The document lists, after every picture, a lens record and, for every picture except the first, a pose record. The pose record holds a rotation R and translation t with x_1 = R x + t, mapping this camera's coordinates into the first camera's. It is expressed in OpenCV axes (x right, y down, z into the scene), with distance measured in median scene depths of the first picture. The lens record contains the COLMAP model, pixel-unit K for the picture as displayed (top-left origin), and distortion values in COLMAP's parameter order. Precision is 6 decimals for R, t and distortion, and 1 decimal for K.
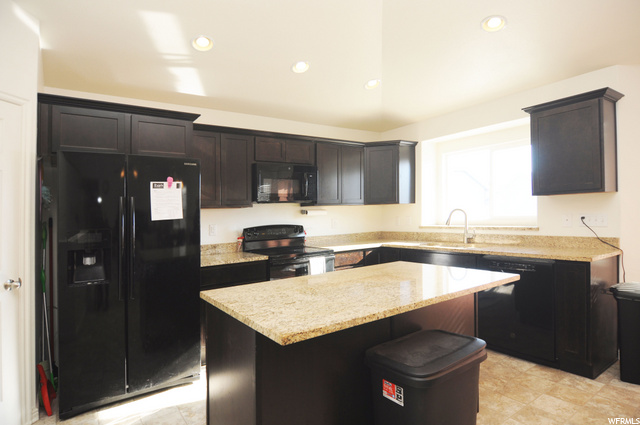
lens RADIAL K [[351.5, 0, 320.1], [0, 351.5, 205.5], [0, 0, 1]] dist [-0.023741, -0.000230]
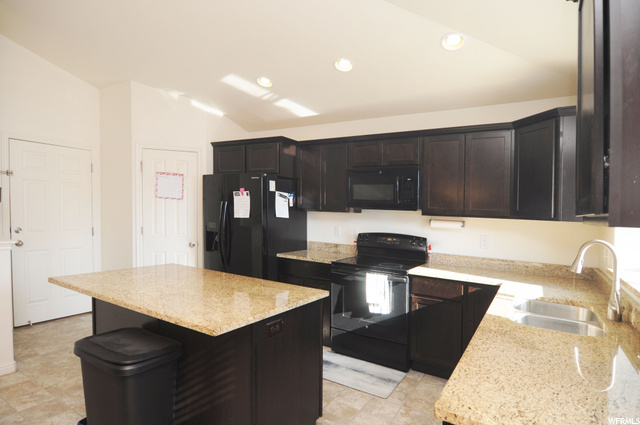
lens RADIAL K [[349.5, 0, 312.8], [0, 349.5, 214.6], [0, 0, 1]] dist [0.000913, -0.000344]
pose [[0.381494, 0.062001, -0.922290, 0.683964], [-0.029219, 0.998058, 0.055009, -0.041203], [0.923909, 0.005963, 0.382565, 0.494267]]
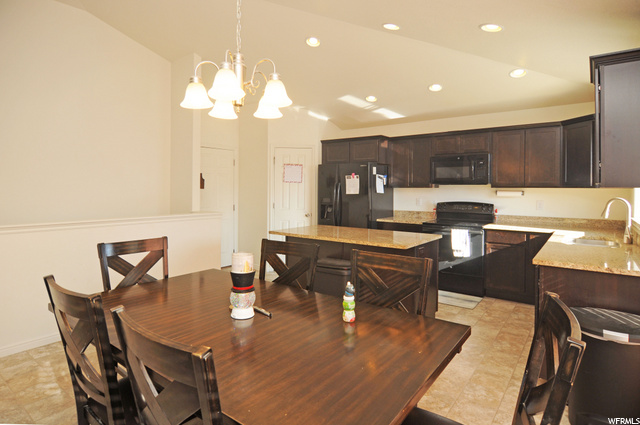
lens RADIAL K [[345.8, 0, 294.4], [0, 345.8, 201.1], [0, 0, 1]] dist [0.001104, 0.000689]
pose [[0.255578, 0.073900, -0.963960, 0.977084], [0.011609, 0.996768, 0.079493, -0.056799], [0.966719, -0.031507, 0.253894, 0.107406]]
